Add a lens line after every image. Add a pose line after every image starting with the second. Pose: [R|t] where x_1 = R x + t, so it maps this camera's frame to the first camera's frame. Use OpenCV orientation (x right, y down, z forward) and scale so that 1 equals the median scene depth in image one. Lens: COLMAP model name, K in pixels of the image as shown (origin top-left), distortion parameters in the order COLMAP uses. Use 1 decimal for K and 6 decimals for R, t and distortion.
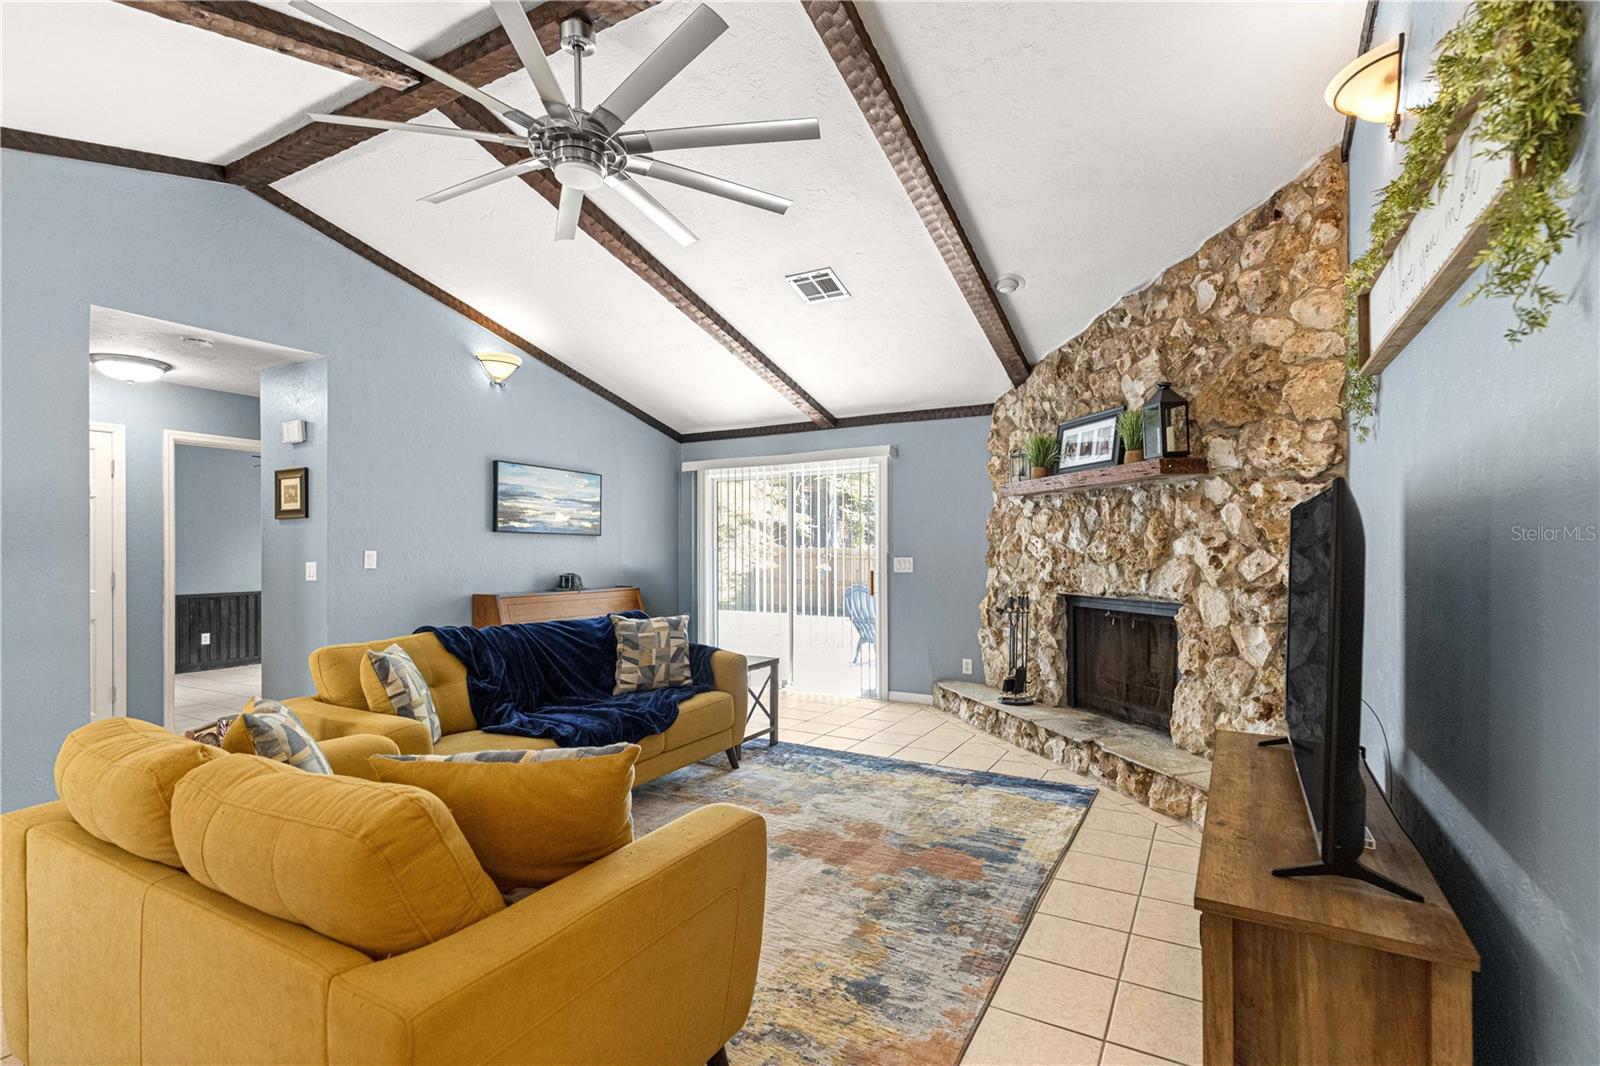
lens RADIAL K [[732.7, 0, 807.0], [0, 732.7, 545.0], [0, 0, 1]] dist [0.009940, -0.000519]
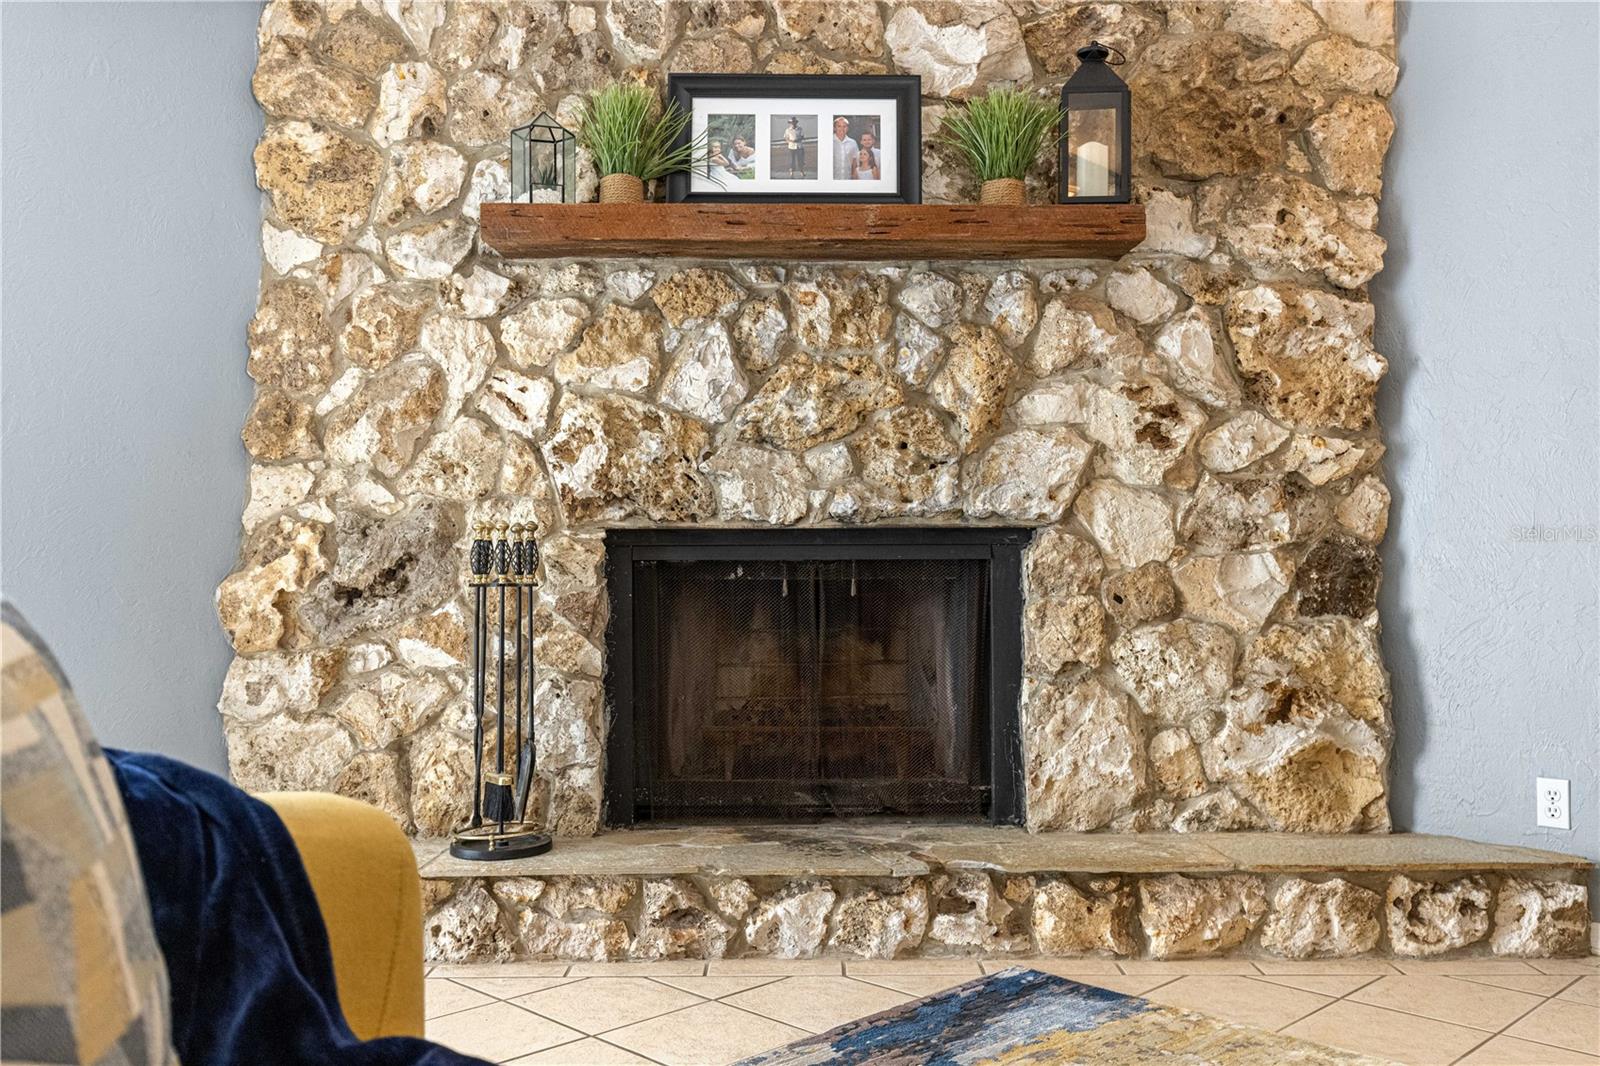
lens RADIAL K [[1368.4, 0, 800.9], [0, 1368.4, 540.3], [0, 0, 1]] dist [0.009502, -0.005210]
pose [[0.268006, 0.014855, 0.963303, -0.398568], [-0.009178, 0.999875, -0.012865, 0.104722], [-0.963373, -0.005393, 0.268109, 0.938831]]
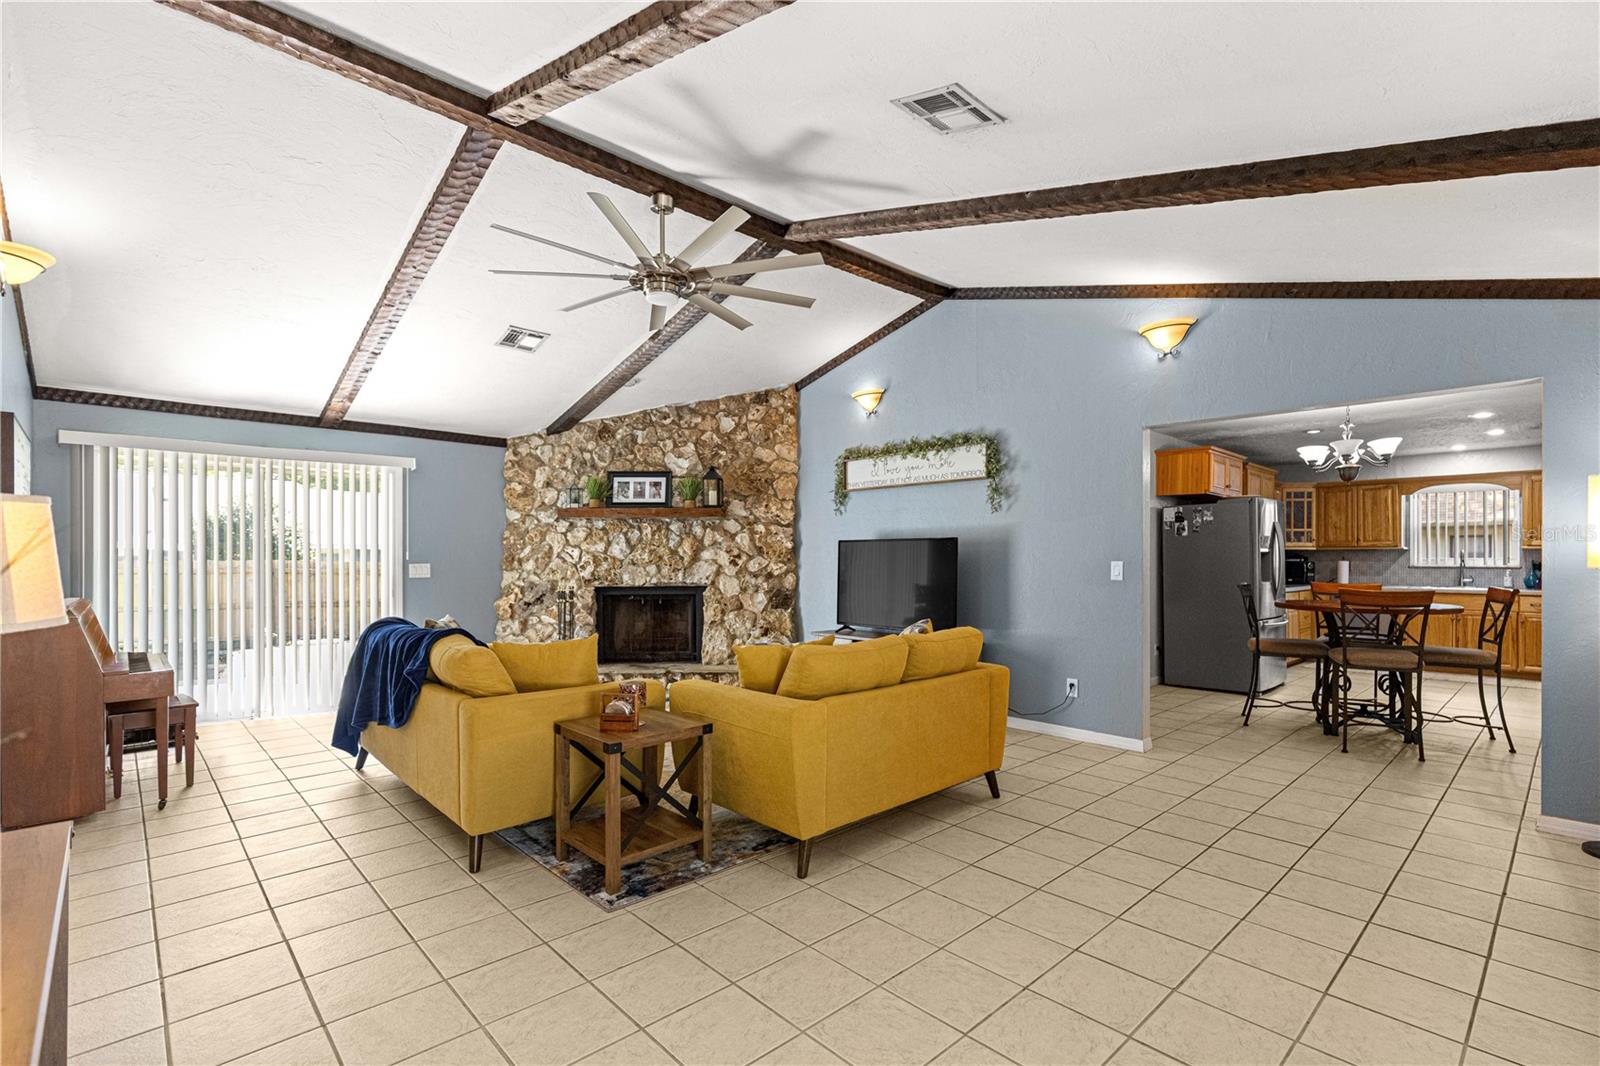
lens RADIAL K [[732.7, 0, 813.5], [0, 732.7, 558.0], [0, 0, 1]] dist [0.009940, -0.000519]
pose [[0.290268, 0.002039, 0.956943, -1.203354], [-0.005765, 0.999983, -0.000382, 0.009288], [-0.956928, -0.005406, 0.290275, 0.217300]]
